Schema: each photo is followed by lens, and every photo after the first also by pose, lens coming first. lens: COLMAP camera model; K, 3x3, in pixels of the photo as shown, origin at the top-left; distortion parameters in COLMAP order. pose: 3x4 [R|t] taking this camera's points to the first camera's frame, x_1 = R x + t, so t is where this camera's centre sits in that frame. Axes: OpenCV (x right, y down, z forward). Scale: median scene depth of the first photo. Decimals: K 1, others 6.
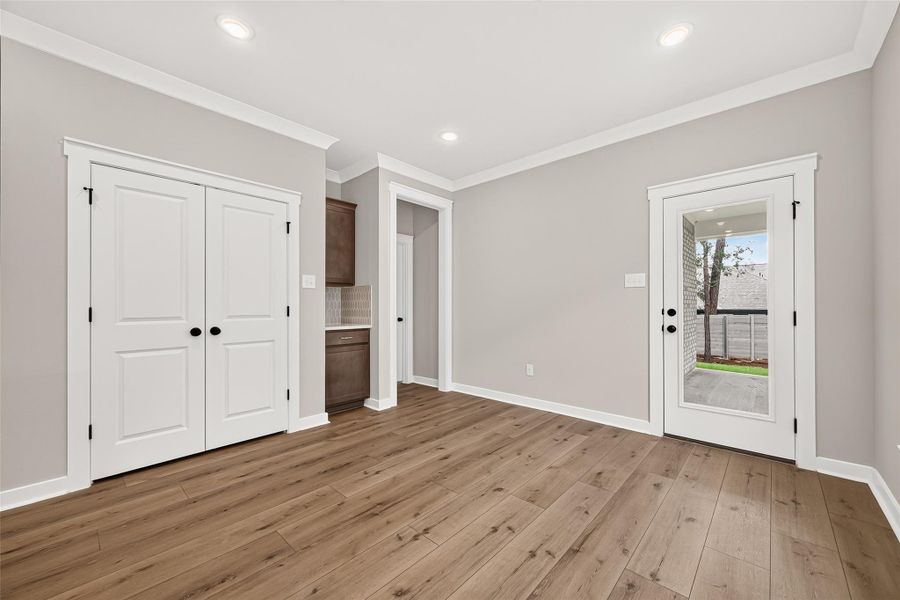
lens RADIAL K [[349.0, 0, 452.3], [0, 349.0, 302.1], [0, 0, 1]] dist [0.003688, 0.000292]
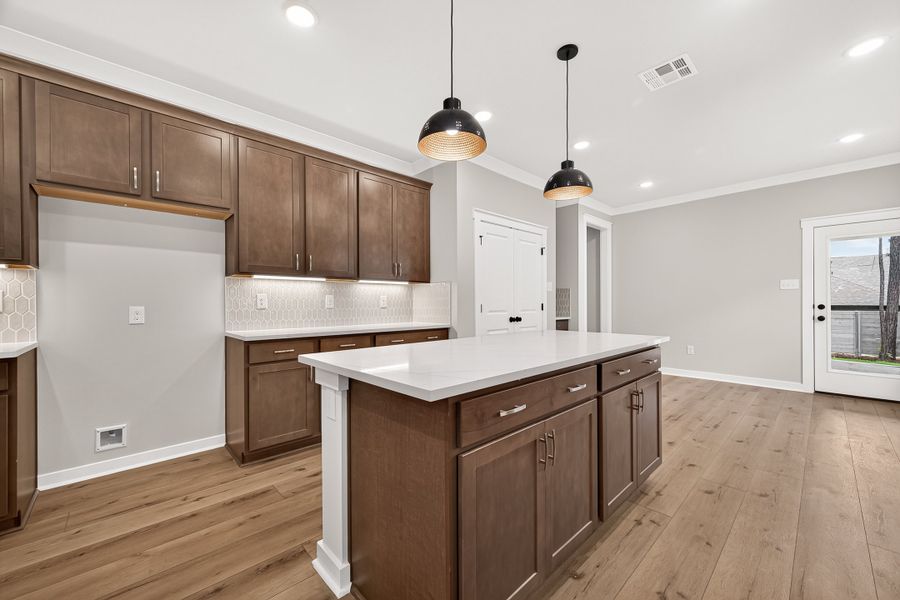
lens RADIAL K [[339.9, 0, 450.0], [0, 339.9, 300.0], [0, 0, 1]] dist [-0.020421, 0.000091]
pose [[0.994205, -0.003481, -0.107441, -0.828006], [0.003637, 0.999993, 0.001258, -0.007078], [0.107436, -0.001641, 0.994211, -0.577497]]
